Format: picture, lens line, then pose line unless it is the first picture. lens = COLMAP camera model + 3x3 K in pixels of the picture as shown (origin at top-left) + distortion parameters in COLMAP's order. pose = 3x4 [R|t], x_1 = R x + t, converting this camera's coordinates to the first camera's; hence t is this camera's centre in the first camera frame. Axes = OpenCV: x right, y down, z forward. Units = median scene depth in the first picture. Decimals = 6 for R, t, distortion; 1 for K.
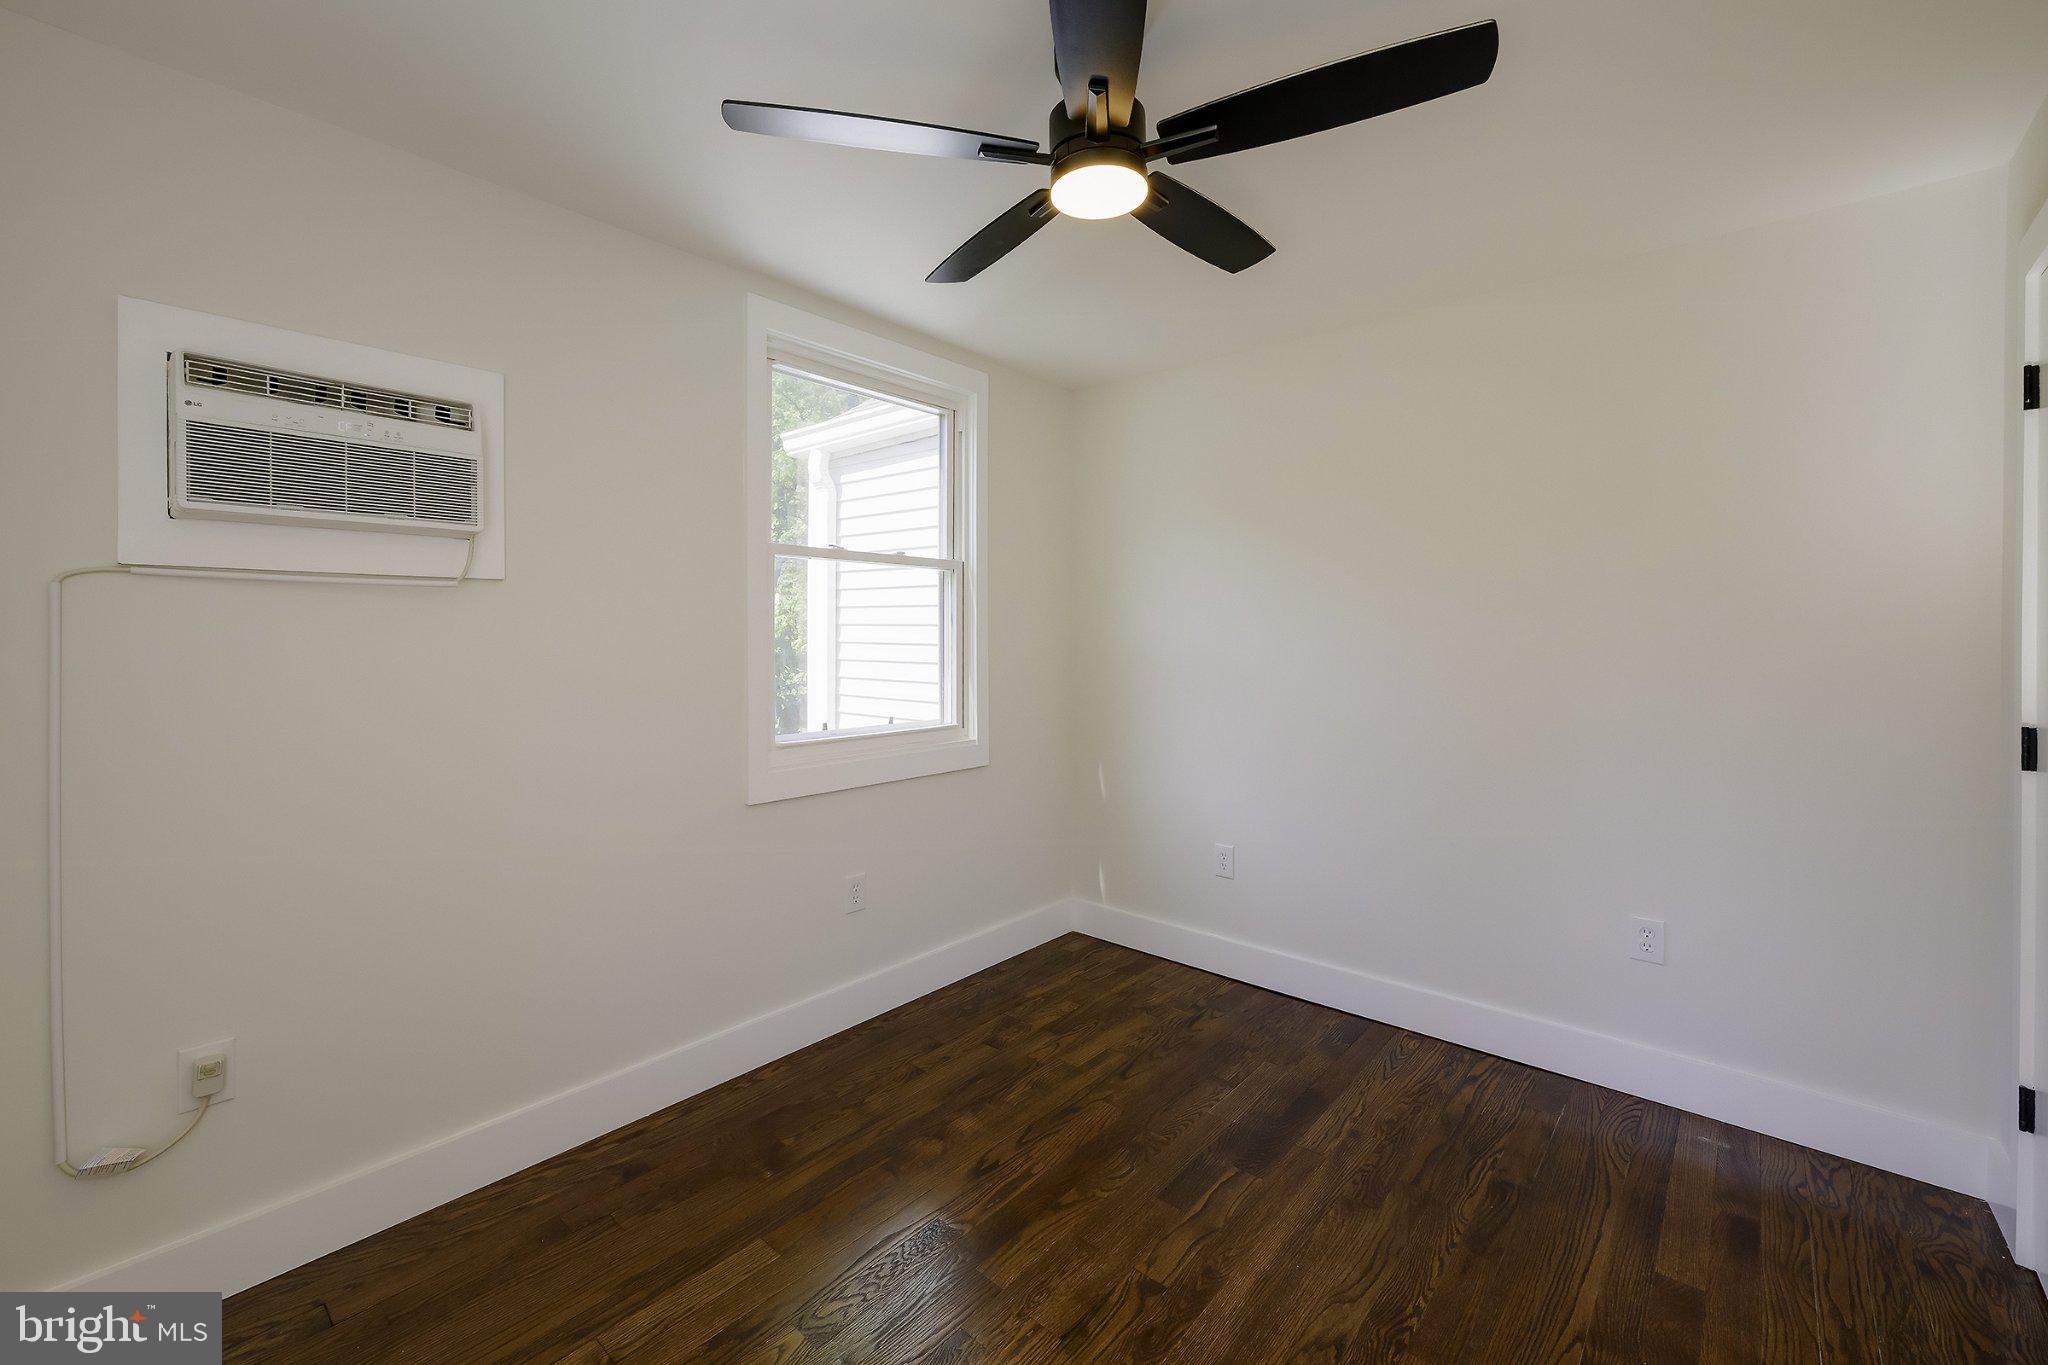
lens RADIAL K [[831.1, 0, 1031.4], [0, 831.1, 670.1], [0, 0, 1]] dist [-0.000951, -0.000120]
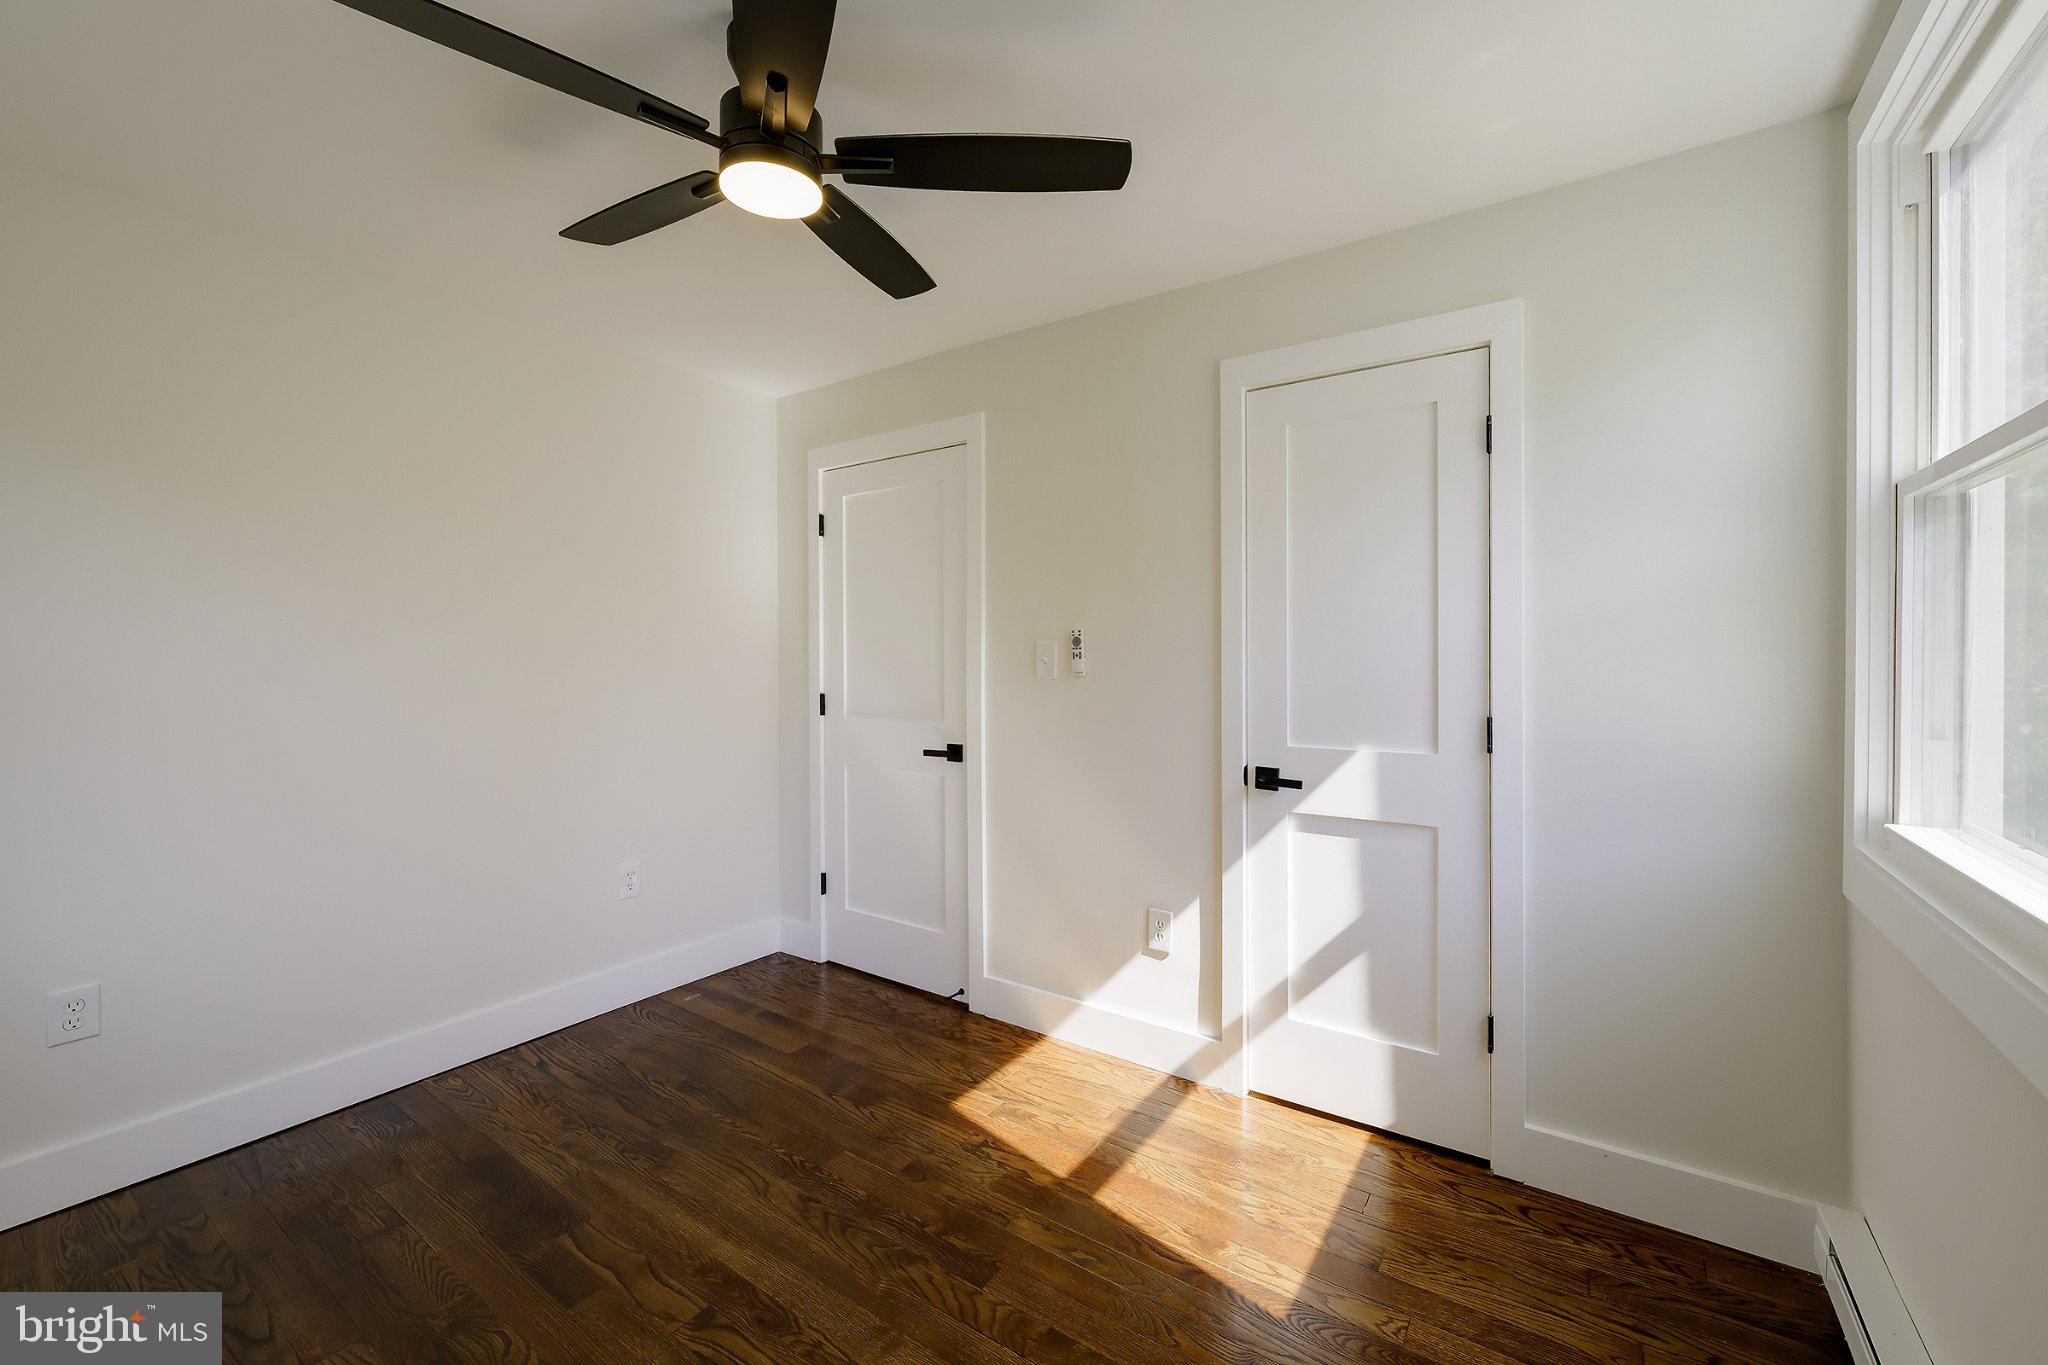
lens RADIAL K [[831.1, 0, 1024.0], [0, 831.1, 667.7], [0, 0, 1]] dist [-0.000951, -0.000120]
pose [[-0.104942, -0.014738, 0.994369, -0.675551], [0.042606, 0.998905, 0.019301, -0.003224], [-0.993565, 0.044392, -0.104199, 0.572170]]
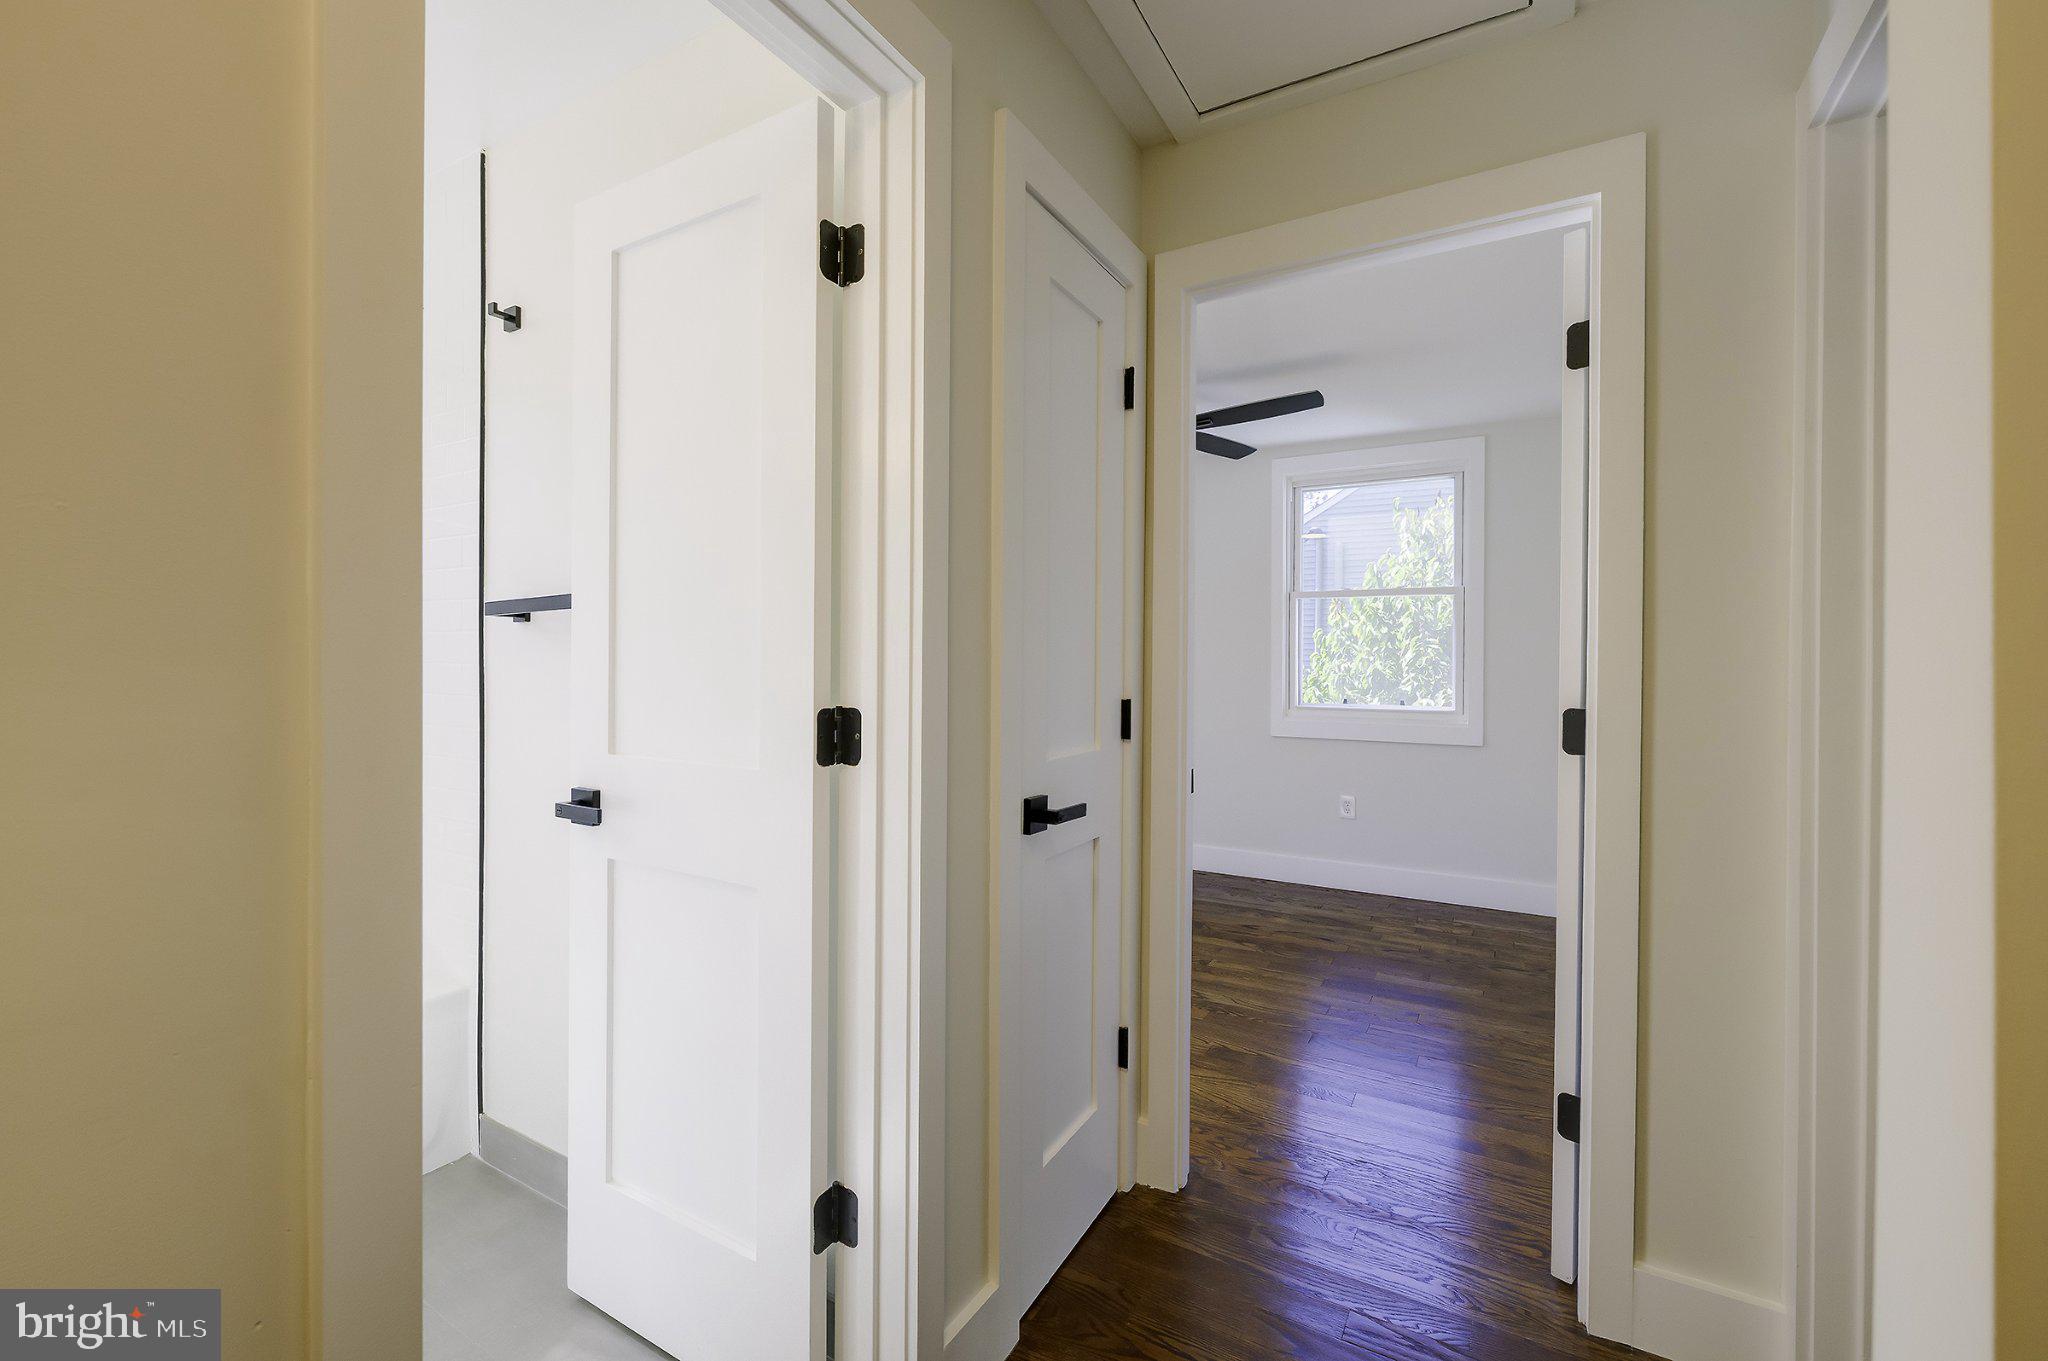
lens RADIAL K [[836.3, 0, 1030.8], [0, 836.3, 669.2], [0, 0, 1]] dist [-0.000298, 0.000000]
pose [[0.174711, 0.004043, -0.984611, 1.685184], [-0.036618, 0.999326, -0.002395, 0.043231], [0.983939, 0.036473, 0.174741, 0.162915]]
